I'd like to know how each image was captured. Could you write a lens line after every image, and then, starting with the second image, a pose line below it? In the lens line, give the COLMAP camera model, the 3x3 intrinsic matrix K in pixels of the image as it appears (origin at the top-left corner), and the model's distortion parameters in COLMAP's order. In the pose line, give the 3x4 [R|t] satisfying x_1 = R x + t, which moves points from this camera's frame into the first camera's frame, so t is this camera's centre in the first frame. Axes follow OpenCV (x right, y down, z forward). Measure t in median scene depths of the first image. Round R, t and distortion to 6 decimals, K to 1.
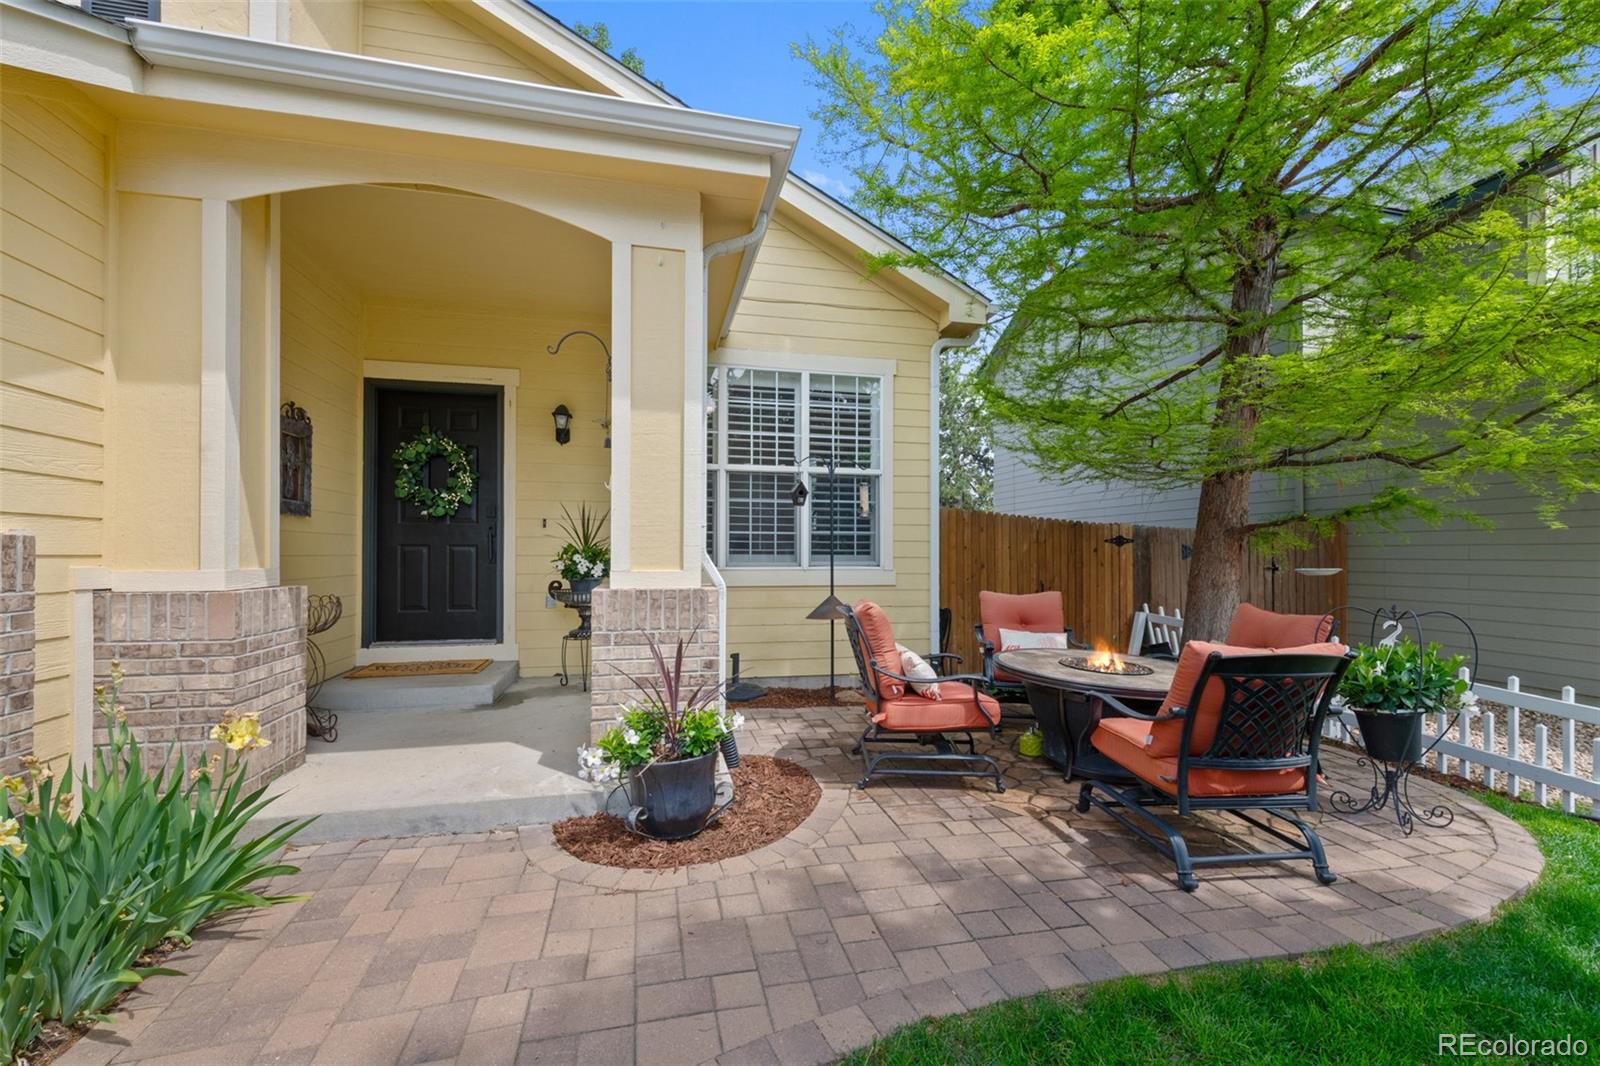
lens RADIAL K [[656.0, 0, 800.6], [0, 656.0, 543.8], [0, 0, 1]] dist [0.002292, 0.000097]
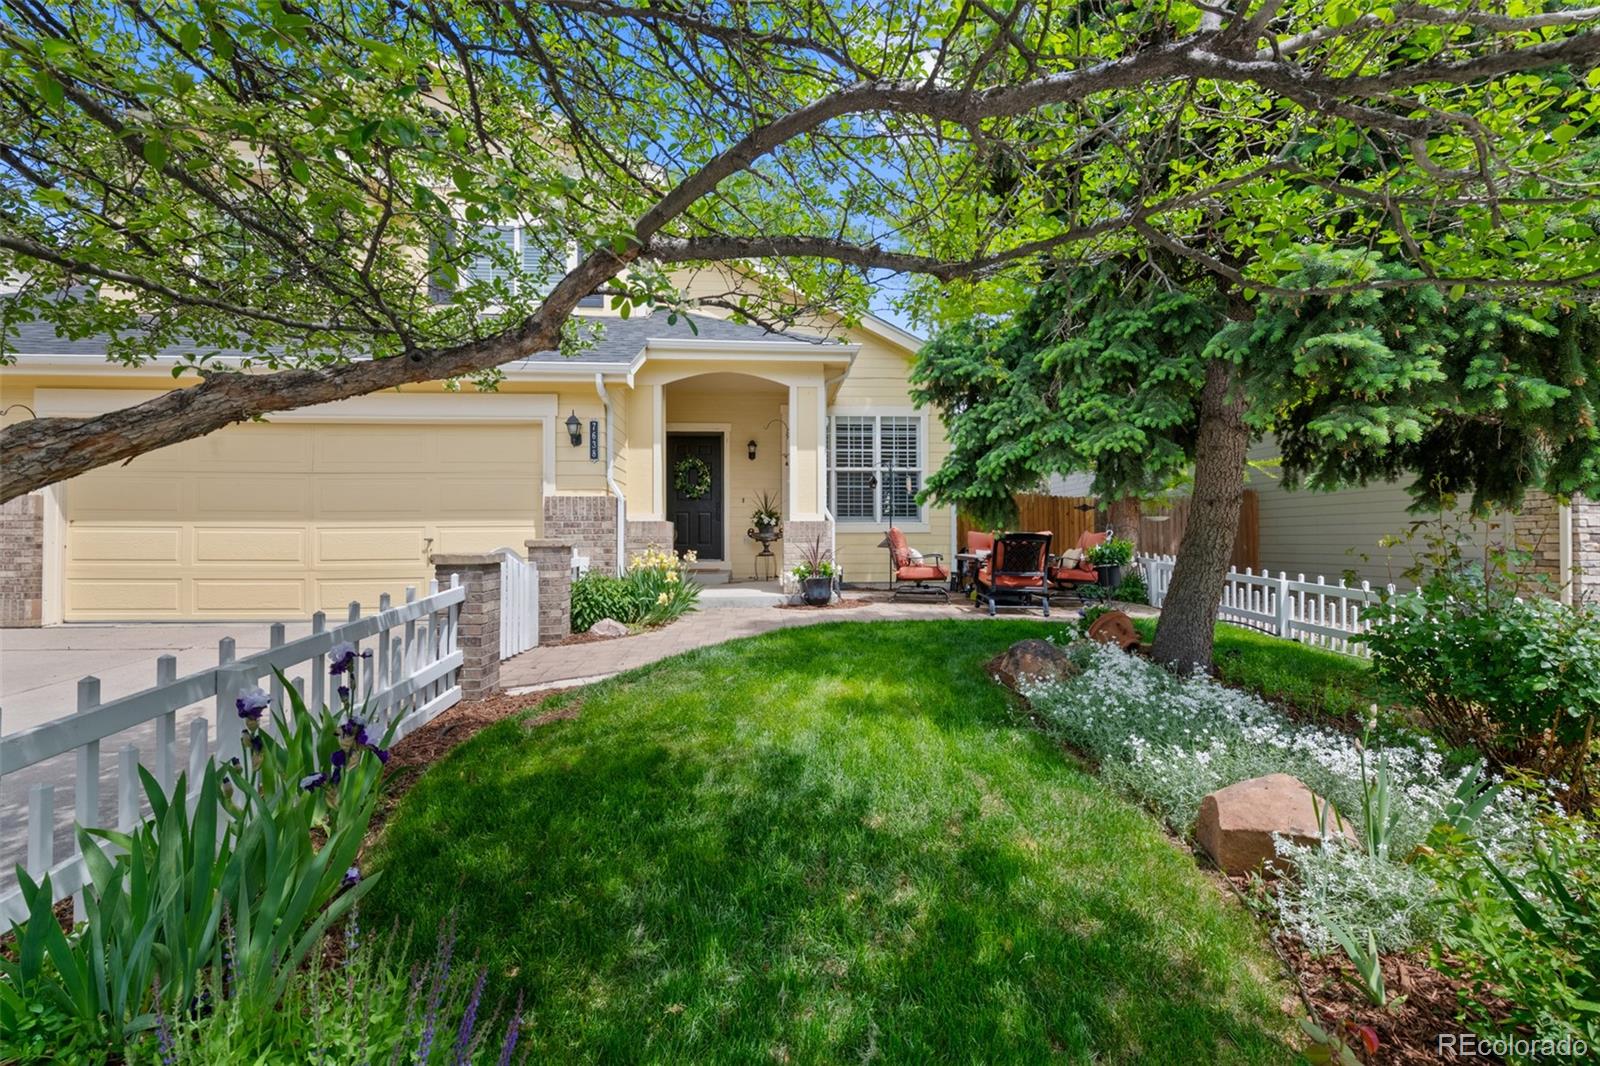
lens RADIAL K [[656.0, 0, 804.8], [0, 656.0, 528.8], [0, 0, 1]] dist [0.002292, 0.000097]
pose [[0.986137, -0.008684, -0.165704, 0.112318], [0.008422, 0.999962, -0.002285, 0.058916], [0.165717, 0.000858, 0.986173, -0.884286]]
